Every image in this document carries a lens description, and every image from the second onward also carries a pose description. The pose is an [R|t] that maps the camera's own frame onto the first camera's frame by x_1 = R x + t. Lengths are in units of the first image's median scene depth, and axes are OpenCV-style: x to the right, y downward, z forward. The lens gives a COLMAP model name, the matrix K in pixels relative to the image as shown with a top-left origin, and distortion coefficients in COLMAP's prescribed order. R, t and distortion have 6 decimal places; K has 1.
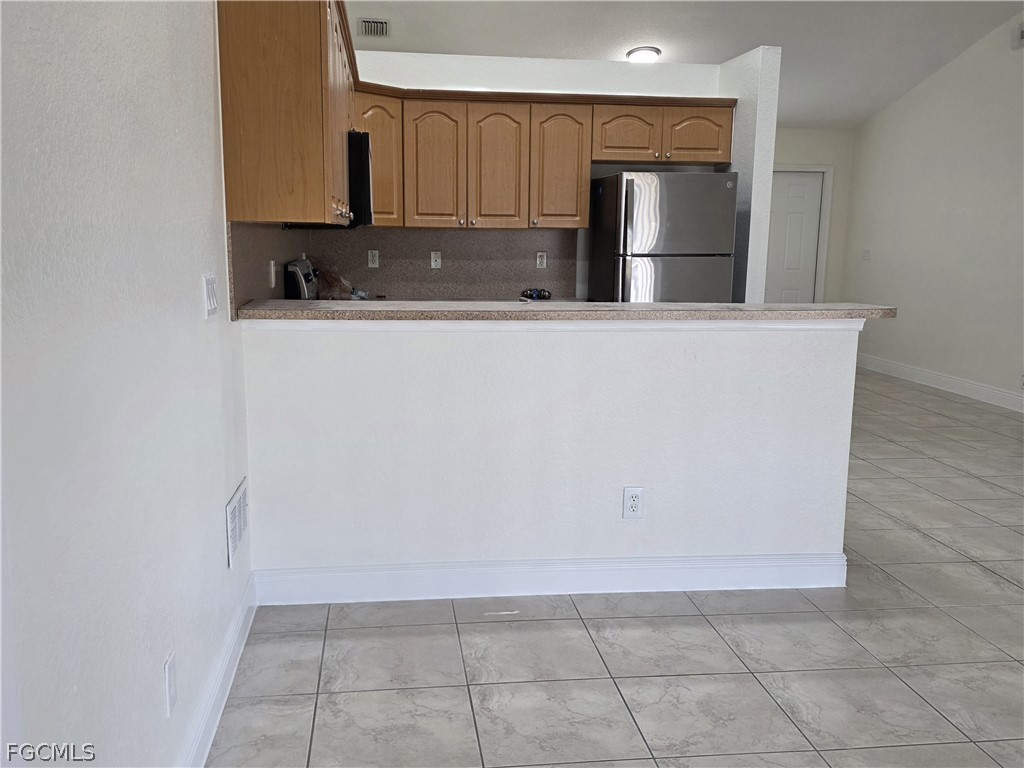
lens RADIAL K [[896.9, 0, 513.9], [0, 896.9, 382.5], [0, 0, 1]] dist [0.046089, -0.031727]
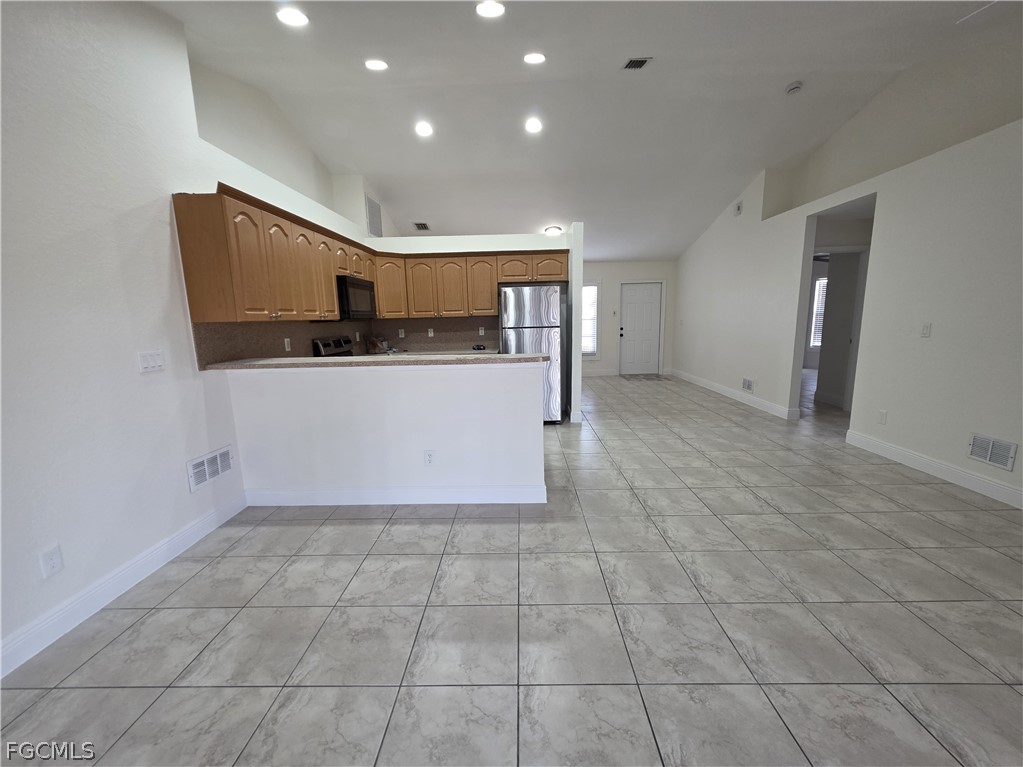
lens RADIAL K [[407.1, 0, 503.0], [0, 407.1, 381.4], [0, 0, 1]] dist [0.002531, -0.000525]
pose [[0.989383, -0.012612, -0.144783, 0.318405], [0.012088, 0.999917, -0.004495, -0.021583], [0.144827, 0.002697, 0.989453, 0.107790]]
